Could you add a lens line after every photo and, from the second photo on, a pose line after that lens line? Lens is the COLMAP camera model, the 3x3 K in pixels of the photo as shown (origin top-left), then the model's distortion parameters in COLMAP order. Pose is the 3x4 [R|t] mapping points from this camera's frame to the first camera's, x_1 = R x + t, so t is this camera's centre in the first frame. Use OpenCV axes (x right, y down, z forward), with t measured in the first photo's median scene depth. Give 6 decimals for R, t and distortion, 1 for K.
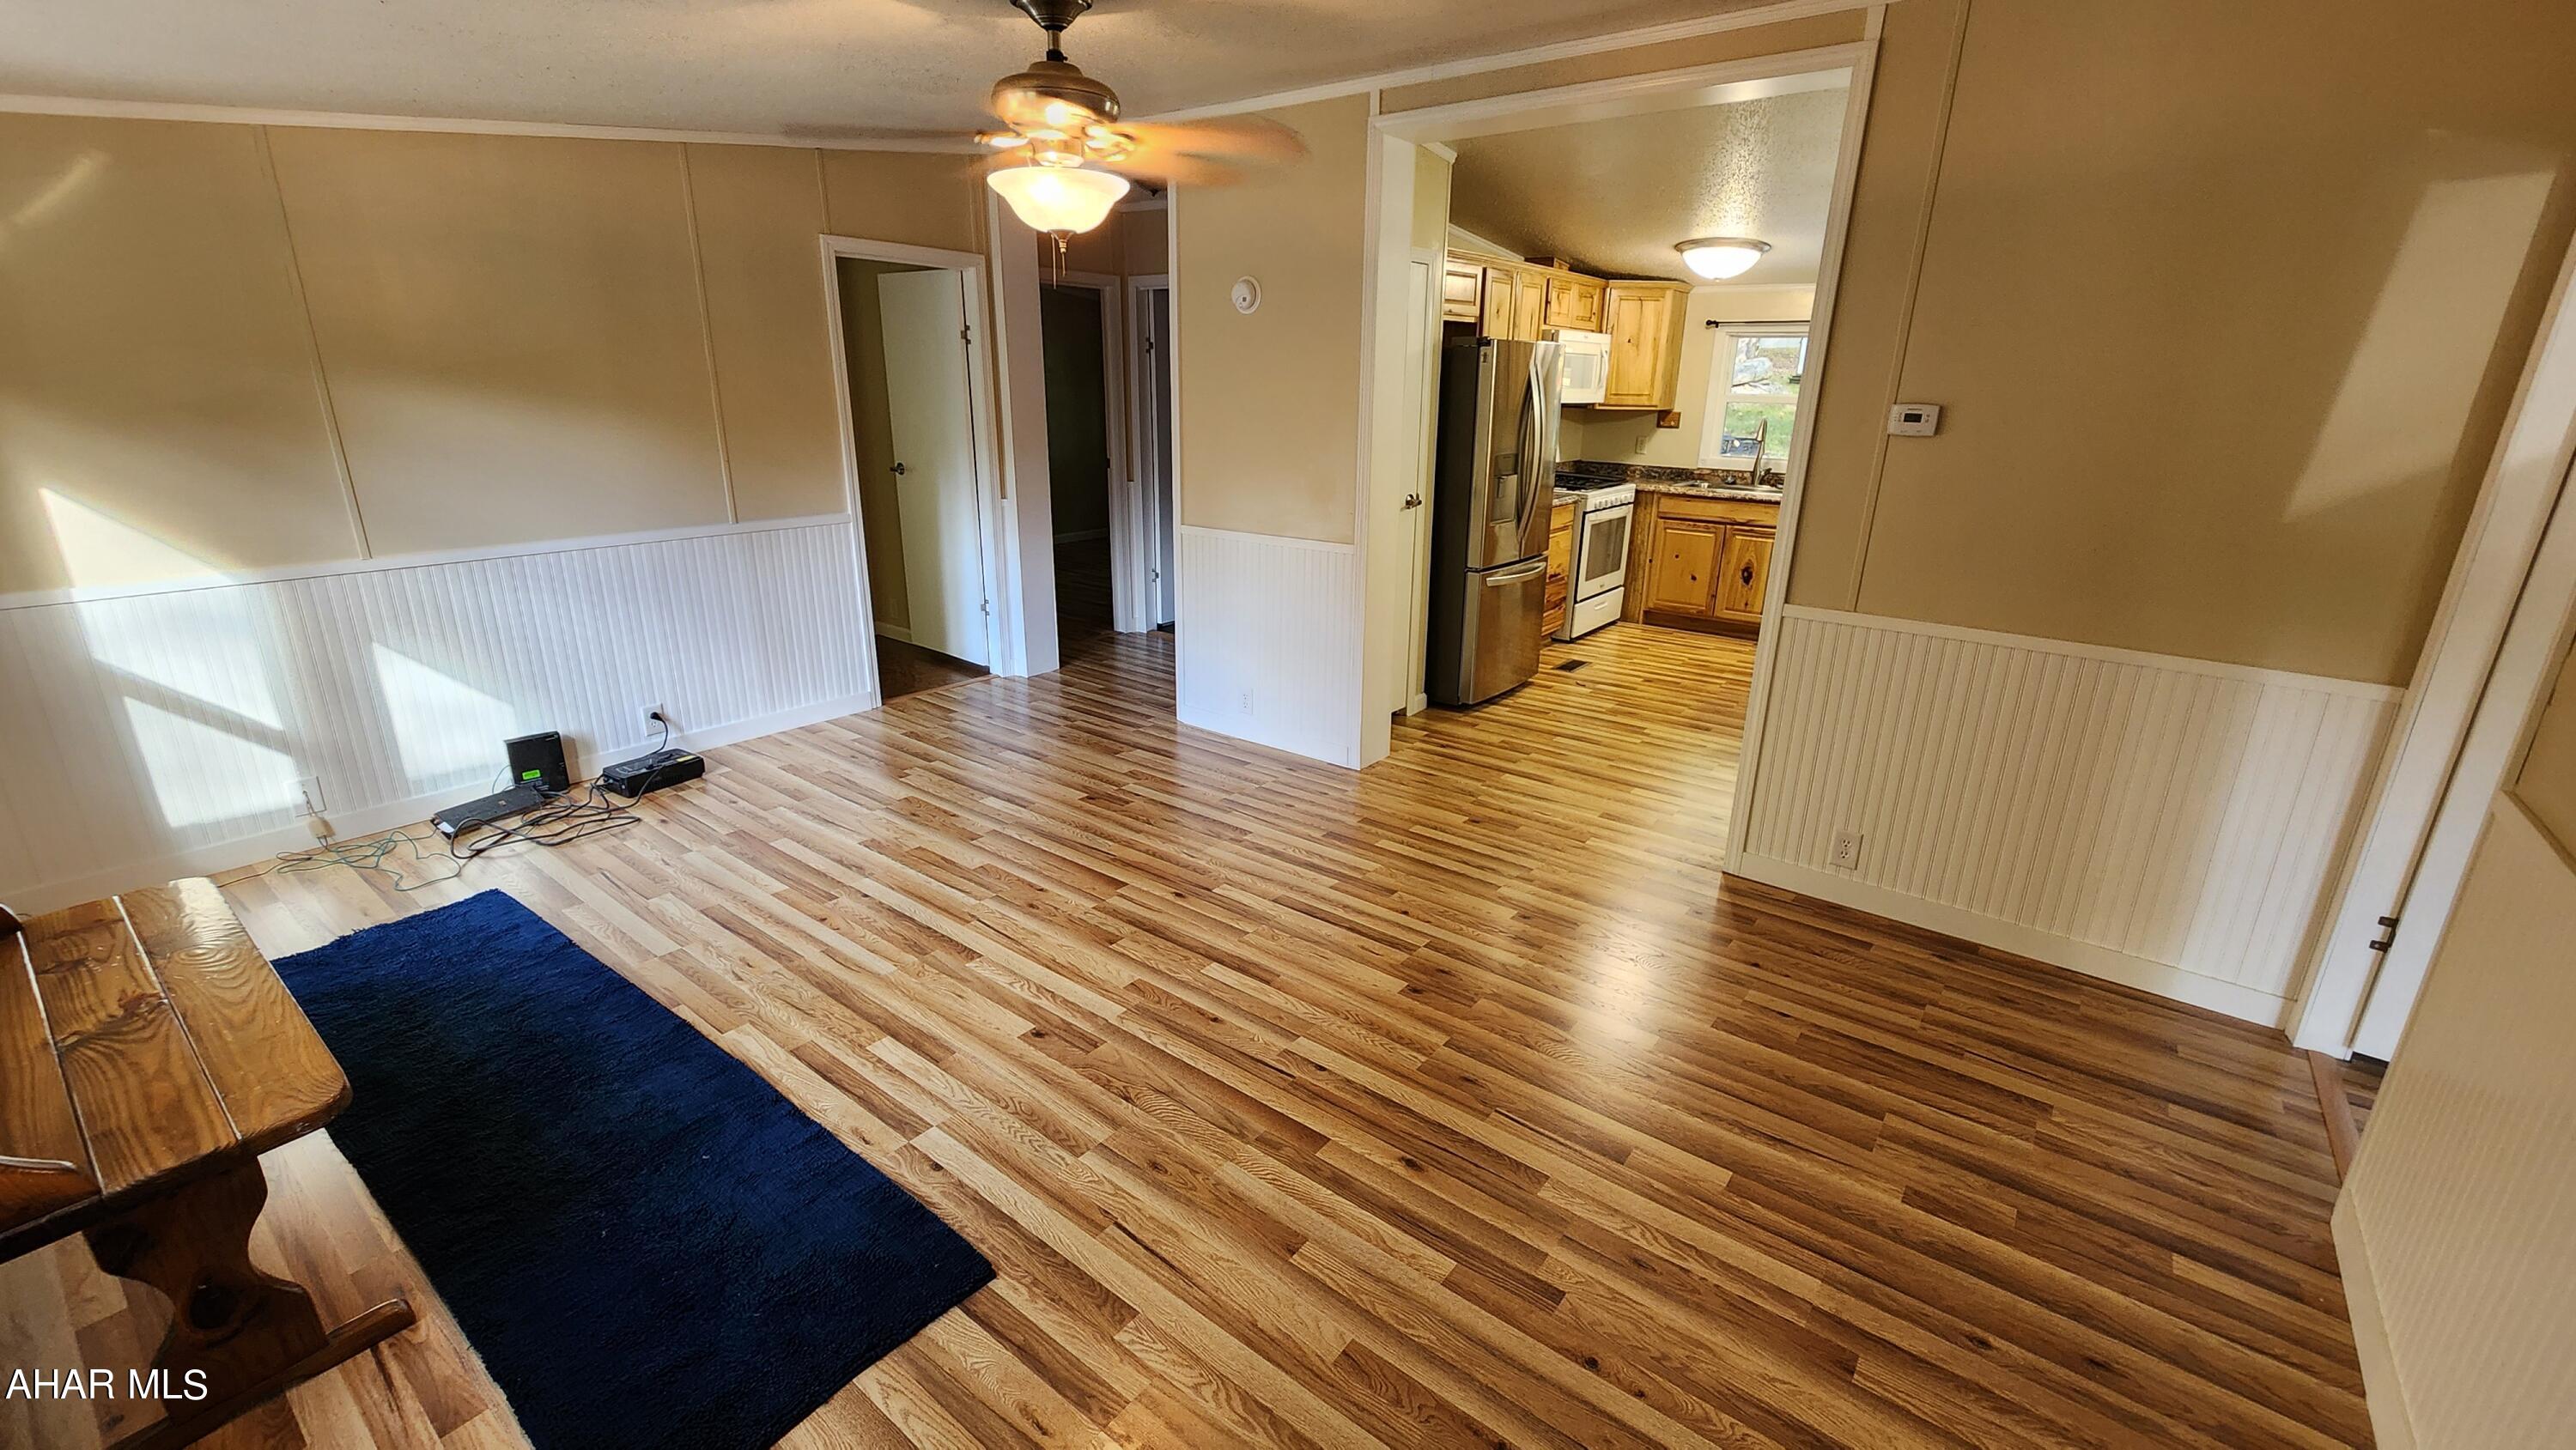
lens RADIAL K [[1061.4, 0, 1297.3], [0, 1061.4, 715.2], [0, 0, 1]] dist [0.000348, -0.000655]
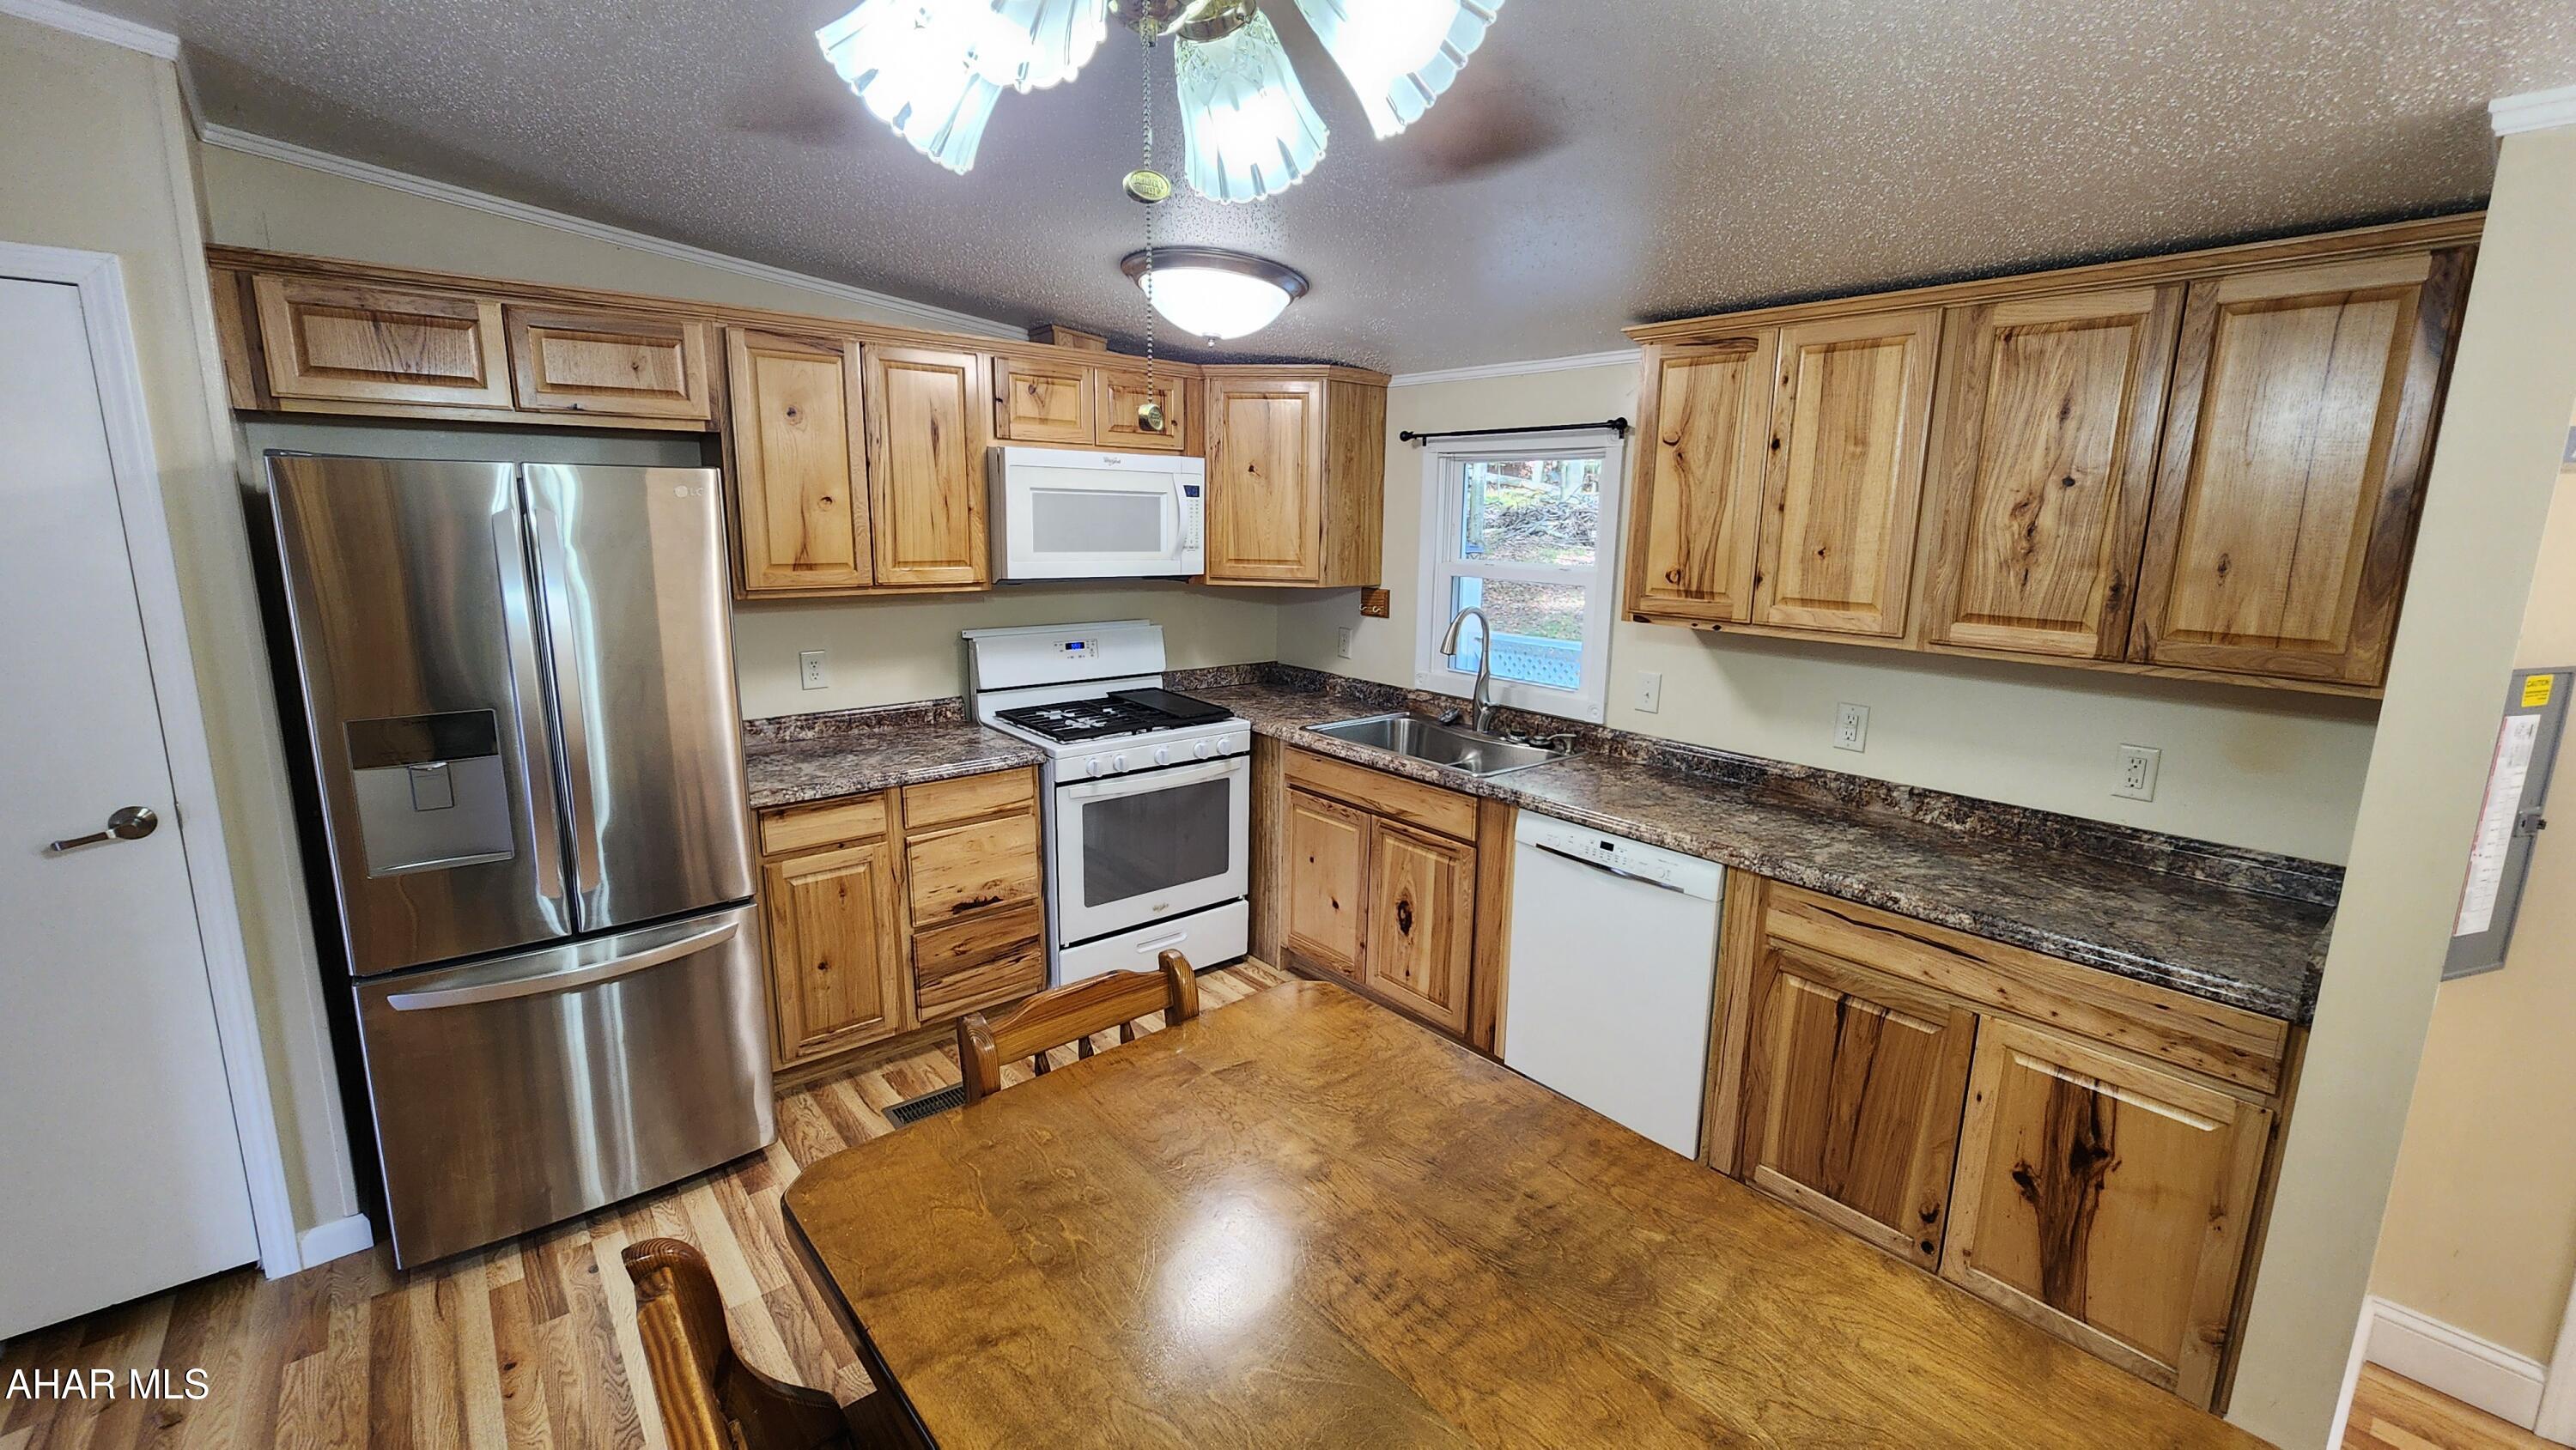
lens RADIAL K [[1061.4, 0, 1297.3], [0, 1061.4, 715.2], [0, 0, 1]] dist [0.000348, -0.000655]
pose [[0.976308, 0.040327, -0.212594, 0.820177], [-0.065787, 0.991291, -0.114079, -0.285098], [0.206143, 0.125362, 0.970459, 0.845823]]
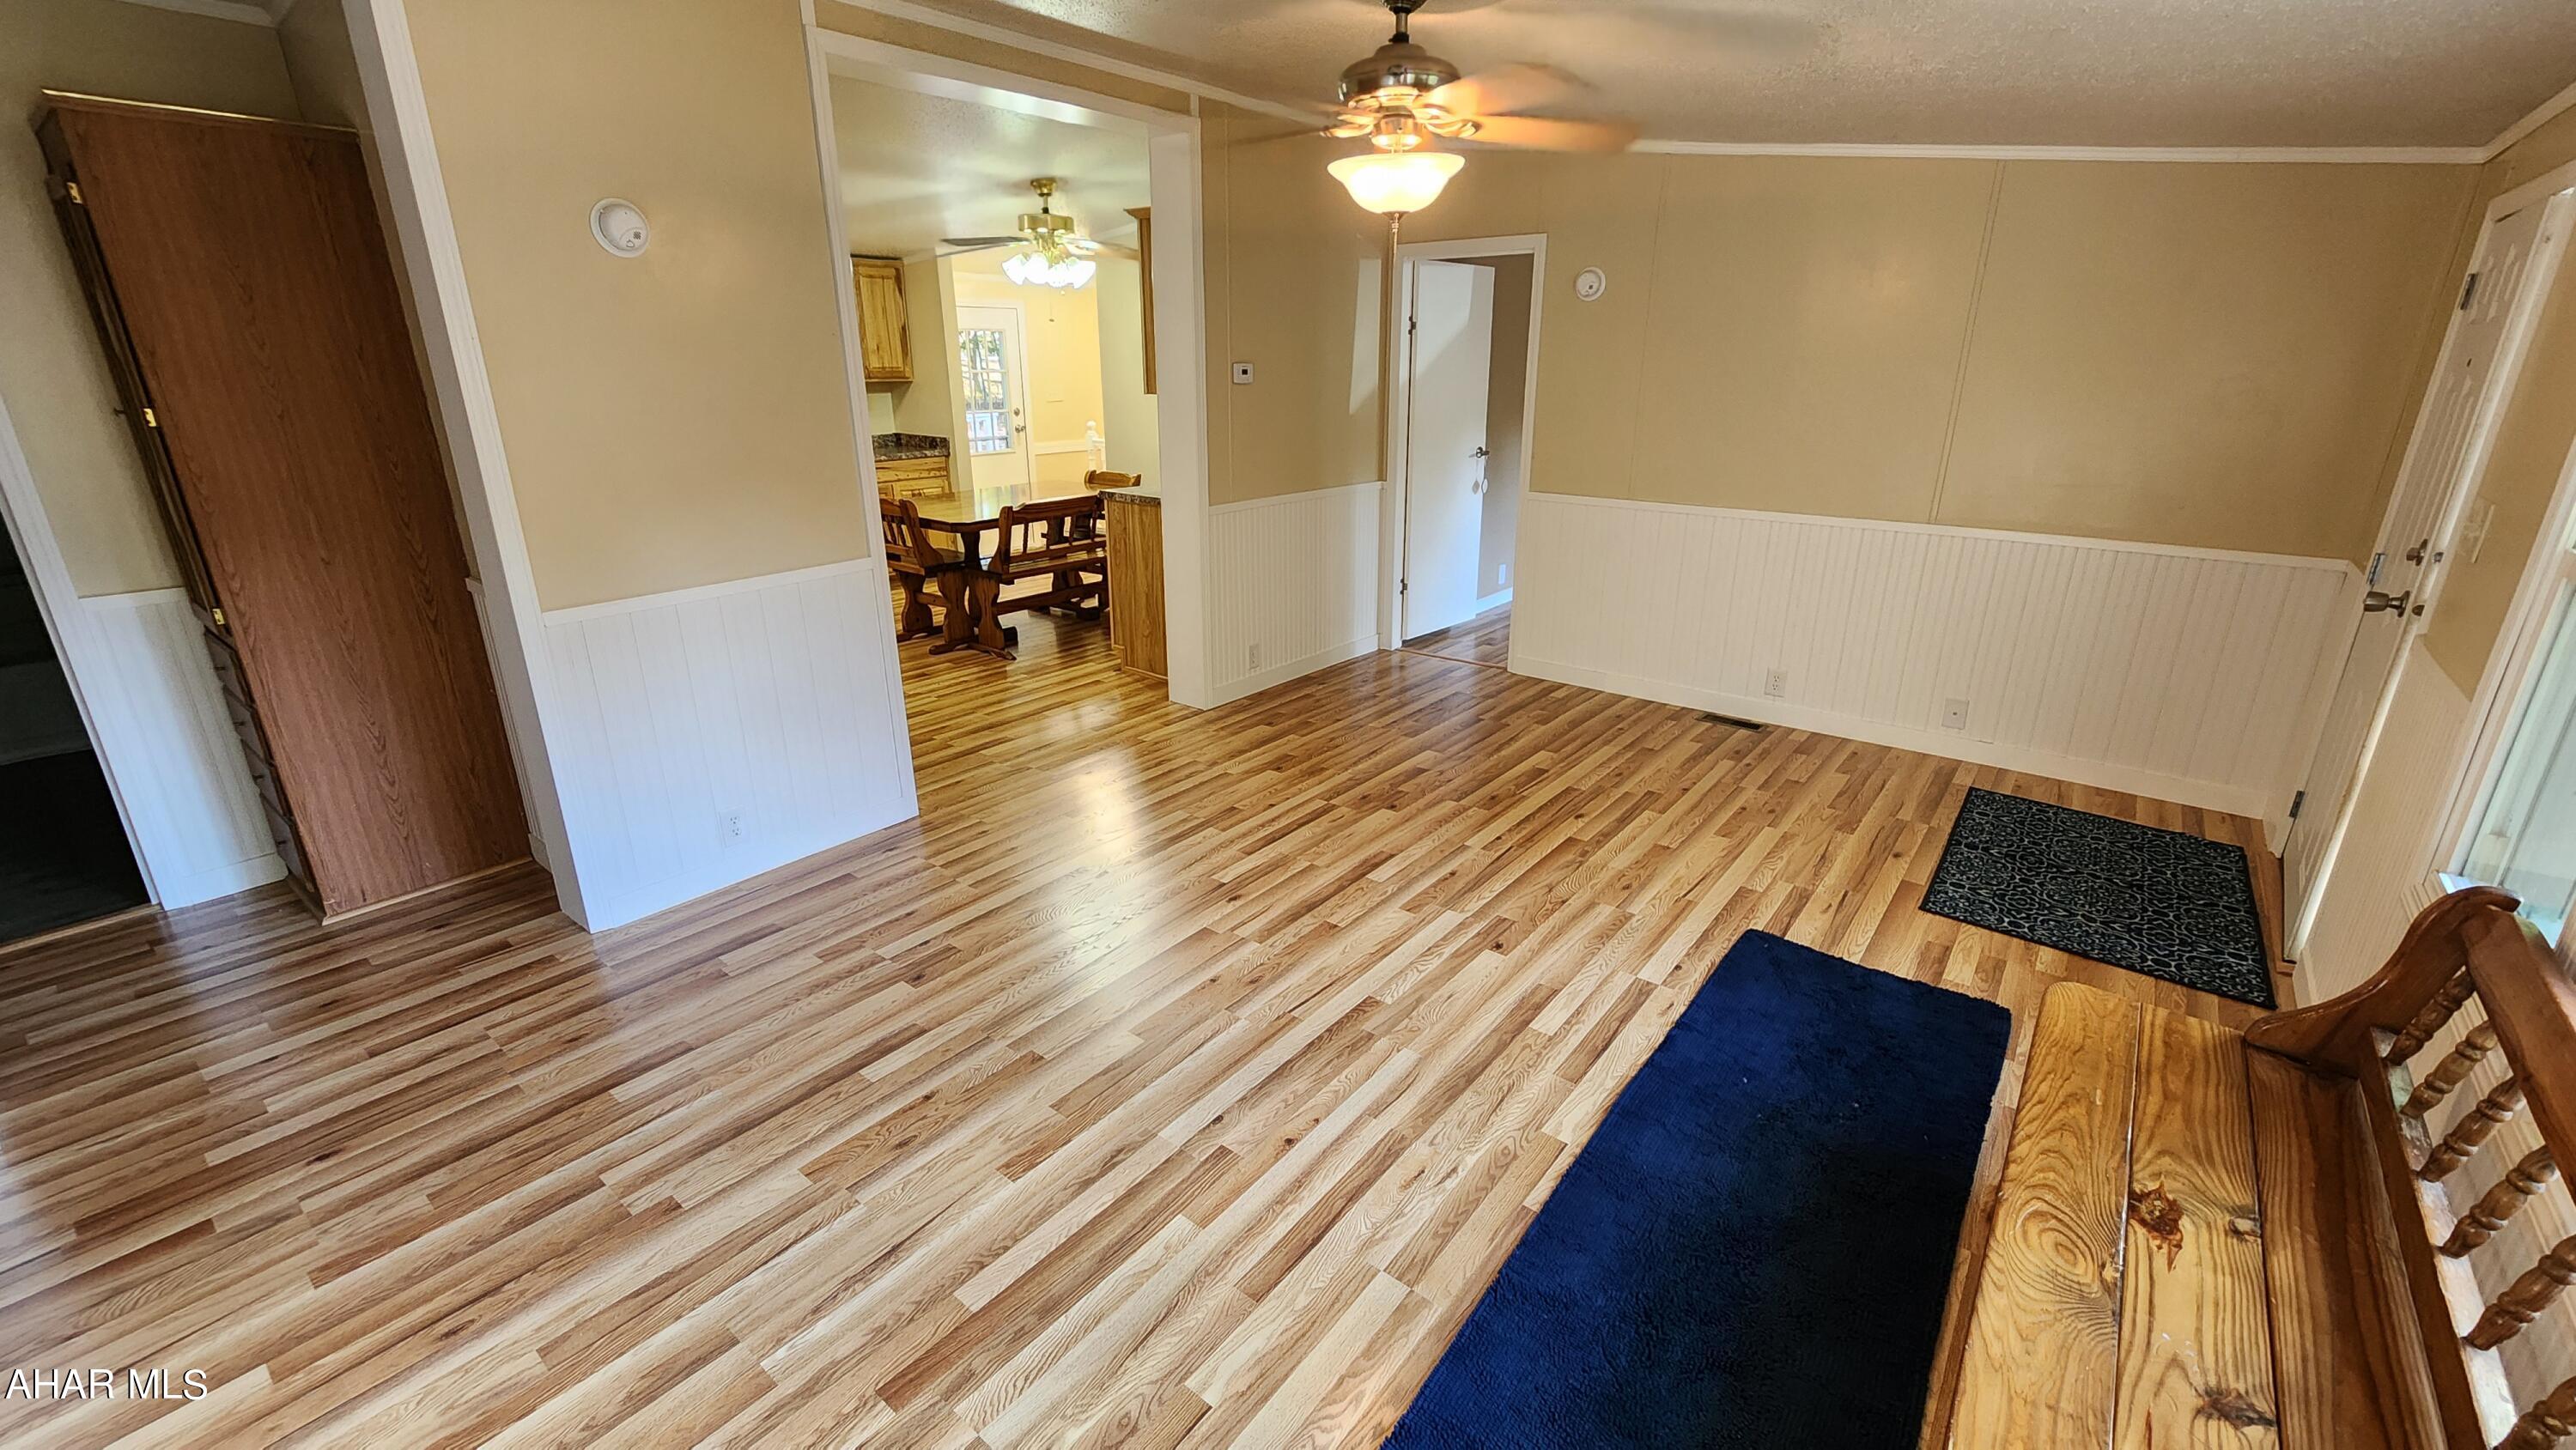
lens RADIAL K [[1057.3, 0, 1294.7], [0, 1057.3, 713.0], [0, 0, 1]] dist [0.003543, -0.000307]
pose [[0.013152, -0.337452, 0.941251, -0.831086], [0.304637, 0.897934, 0.317666, -0.233612], [-0.952378, 0.282562, 0.114610, 0.687997]]
